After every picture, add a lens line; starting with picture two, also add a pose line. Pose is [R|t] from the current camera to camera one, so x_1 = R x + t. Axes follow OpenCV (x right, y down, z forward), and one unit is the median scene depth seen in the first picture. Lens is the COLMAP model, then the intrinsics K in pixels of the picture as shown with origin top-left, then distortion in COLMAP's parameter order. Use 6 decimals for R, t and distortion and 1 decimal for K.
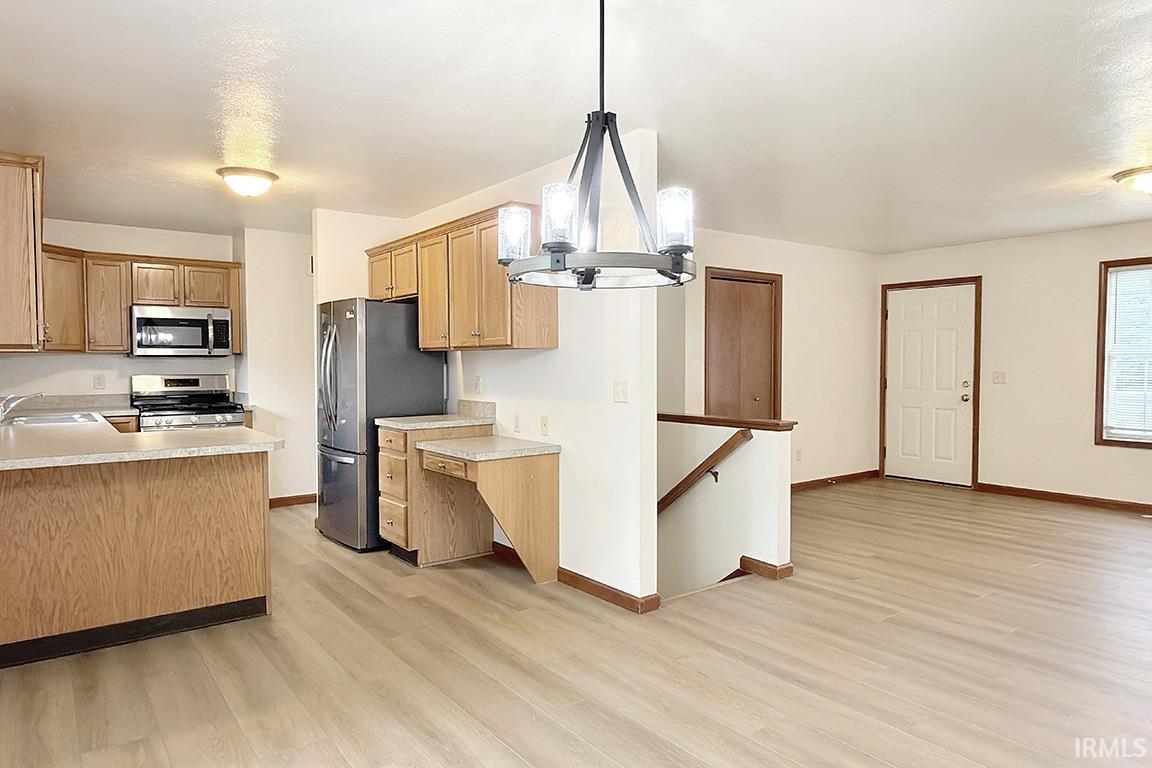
lens RADIAL K [[717.3, 0, 570.4], [0, 717.3, 391.7], [0, 0, 1]] dist [-0.004606, -0.000329]
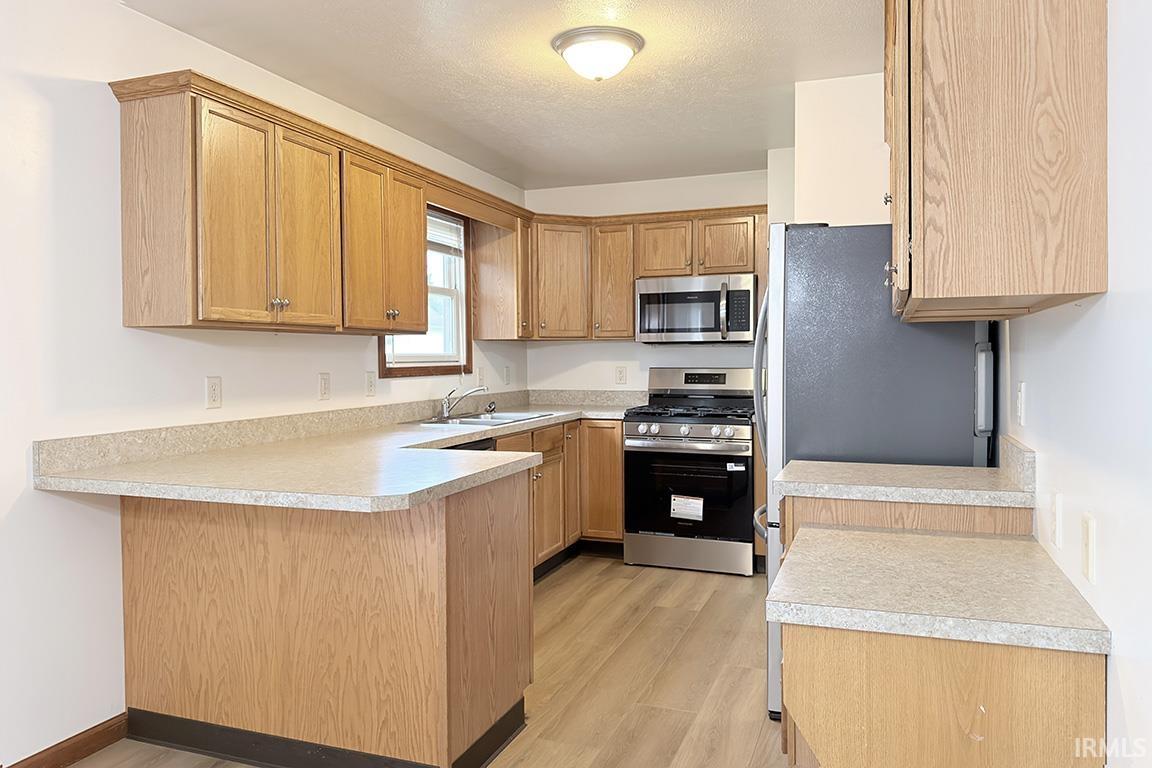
lens RADIAL K [[816.1, 0, 575.4], [0, 816.1, 374.2], [0, 0, 1]] dist [0.075124, -0.108235]
pose [[0.546396, 0.018480, -0.837323, 0.118225], [-0.031491, 0.999503, 0.001510, -0.017571], [0.836935, 0.025543, 0.546706, 0.526977]]
